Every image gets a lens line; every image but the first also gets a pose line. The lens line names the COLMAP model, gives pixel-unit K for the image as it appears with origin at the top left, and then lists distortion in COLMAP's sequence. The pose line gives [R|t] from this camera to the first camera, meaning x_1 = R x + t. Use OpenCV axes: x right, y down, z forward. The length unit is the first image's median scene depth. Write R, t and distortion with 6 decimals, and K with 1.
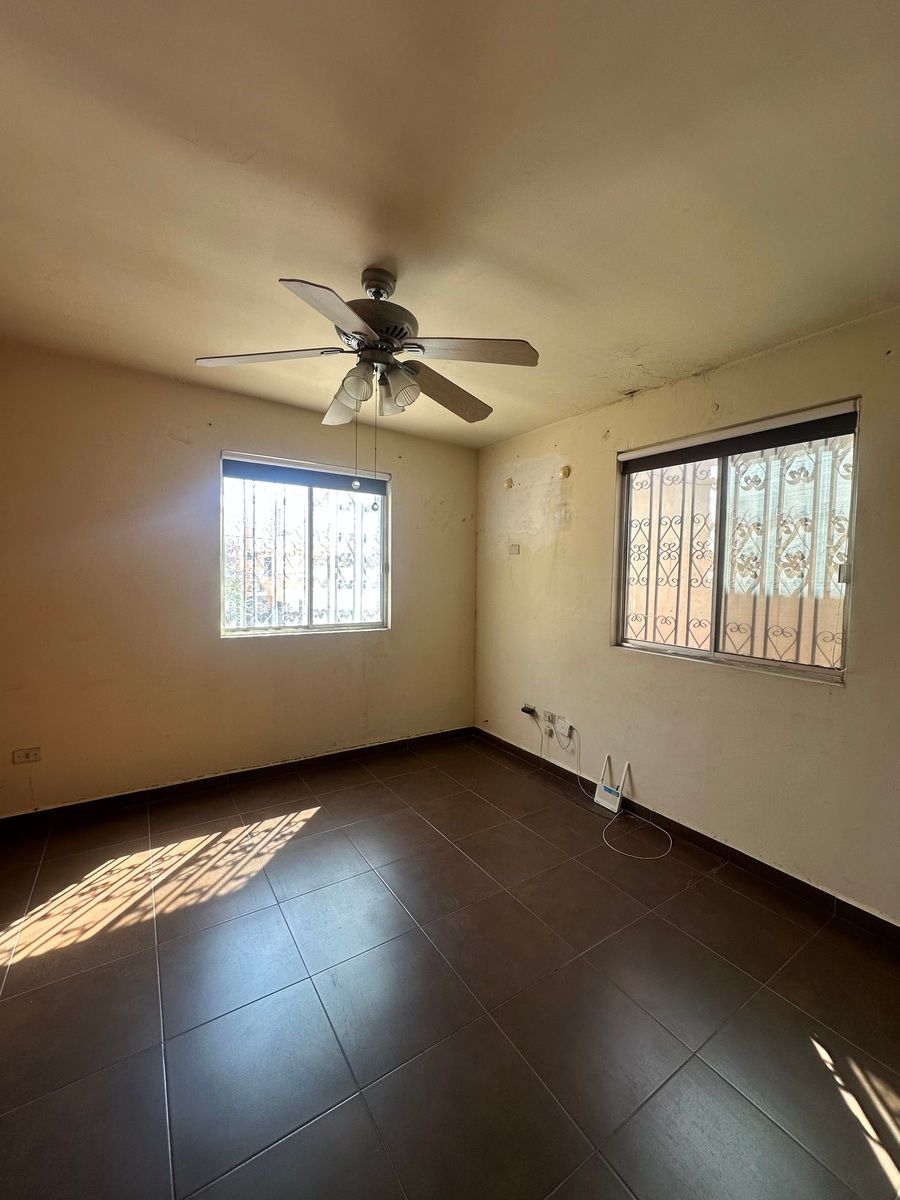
lens RADIAL K [[482.1, 0, 450.5], [0, 482.1, 601.9], [0, 0, 1]] dist [-0.006490, 0.000281]
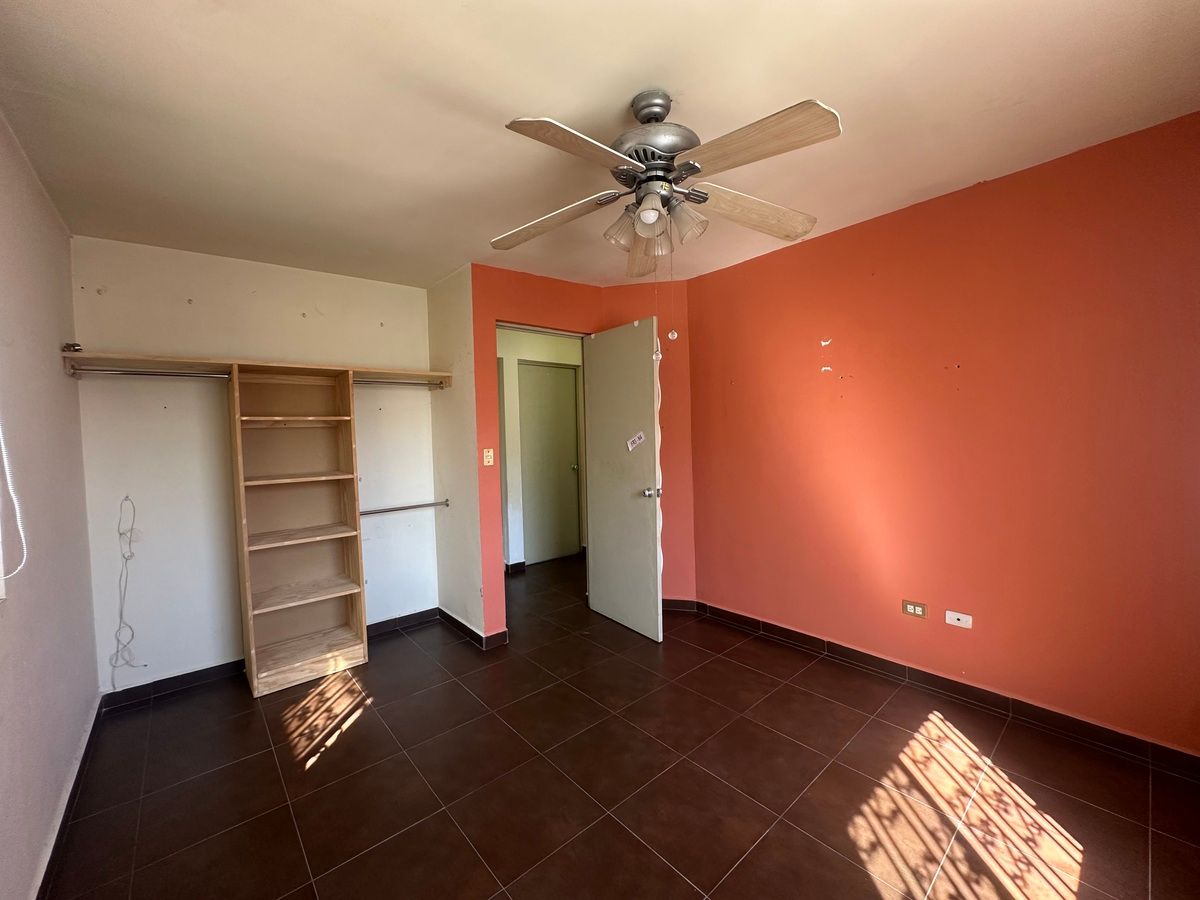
lens RADIAL K [[482.1, 0, 600.2], [0, 482.1, 449.0], [0, 0, 1]] dist [-0.006490, 0.000281]
pose [[-0.990964, 0.011851, -0.133602, 0.066555], [-0.001979, 0.994689, 0.102911, -0.109188], [0.134112, 0.102246, -0.985677, 1.698993]]
